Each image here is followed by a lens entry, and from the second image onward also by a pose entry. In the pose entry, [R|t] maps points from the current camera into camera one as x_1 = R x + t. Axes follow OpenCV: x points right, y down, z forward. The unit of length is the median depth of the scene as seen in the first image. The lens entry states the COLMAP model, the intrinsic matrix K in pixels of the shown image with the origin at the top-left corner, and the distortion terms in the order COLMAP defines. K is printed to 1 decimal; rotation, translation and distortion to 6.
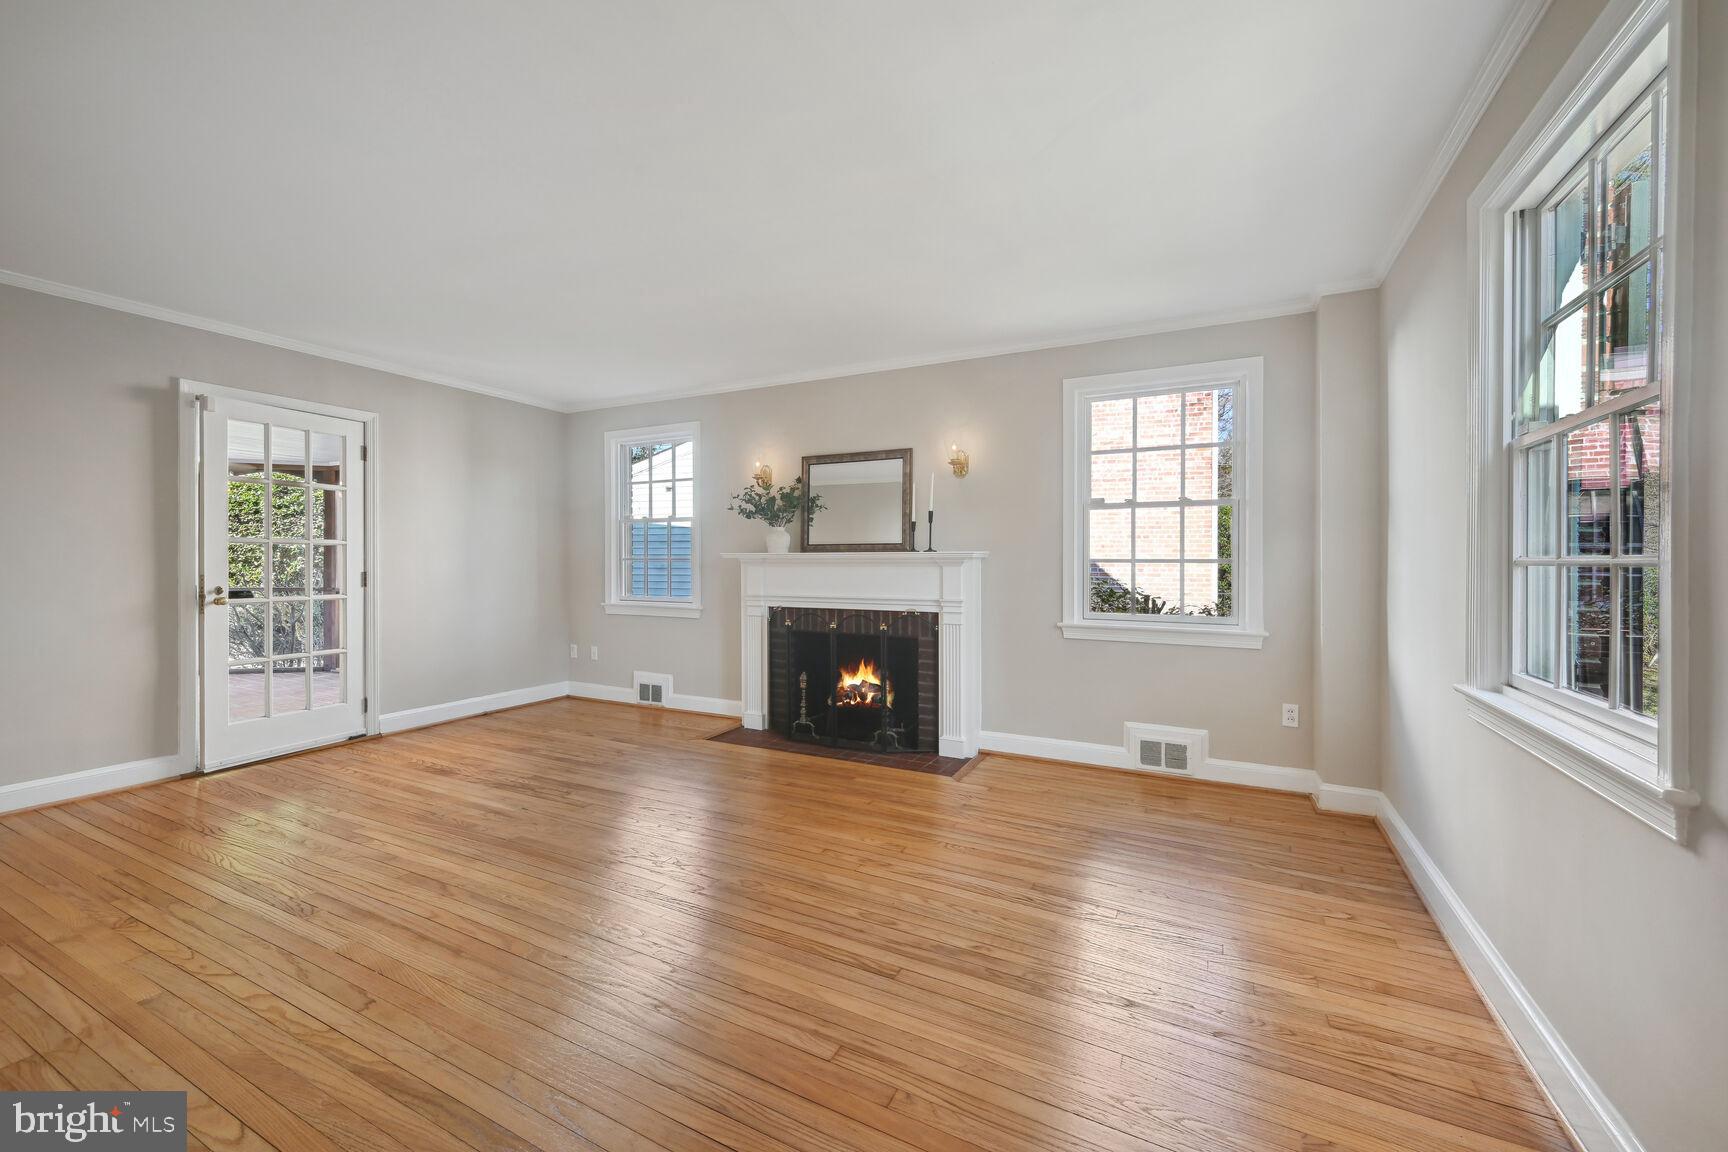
lens RADIAL K [[676.4, 0, 864.0], [0, 676.4, 576.0], [0, 0, 1]] dist [0.004273, 0.000338]
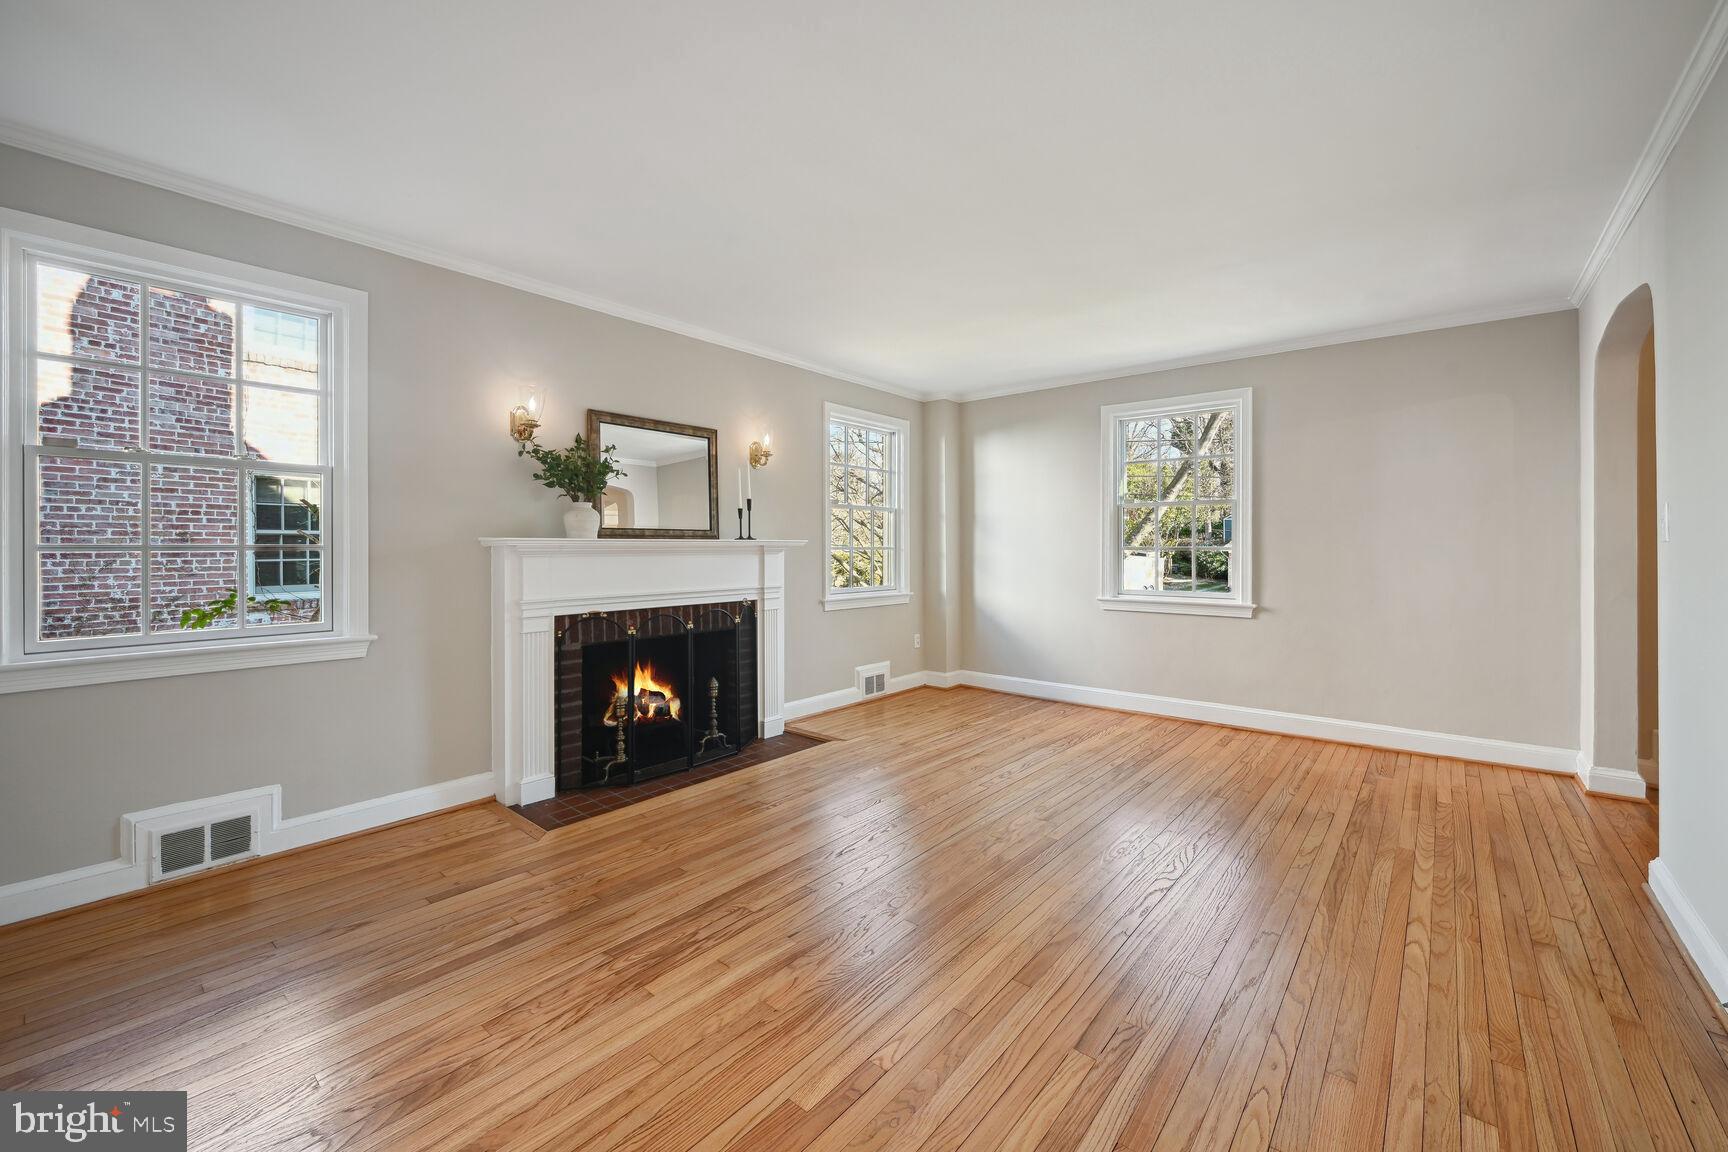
lens RADIAL K [[708.0, 0, 869.7], [0, 708.0, 562.6], [0, 0, 1]] dist [0.001379, -0.000030]
pose [[0.213582, -0.023645, 0.976639, -0.867585], [0.022652, 0.999558, 0.019247, -0.017693], [-0.976662, 0.018012, 0.214024, 0.592246]]
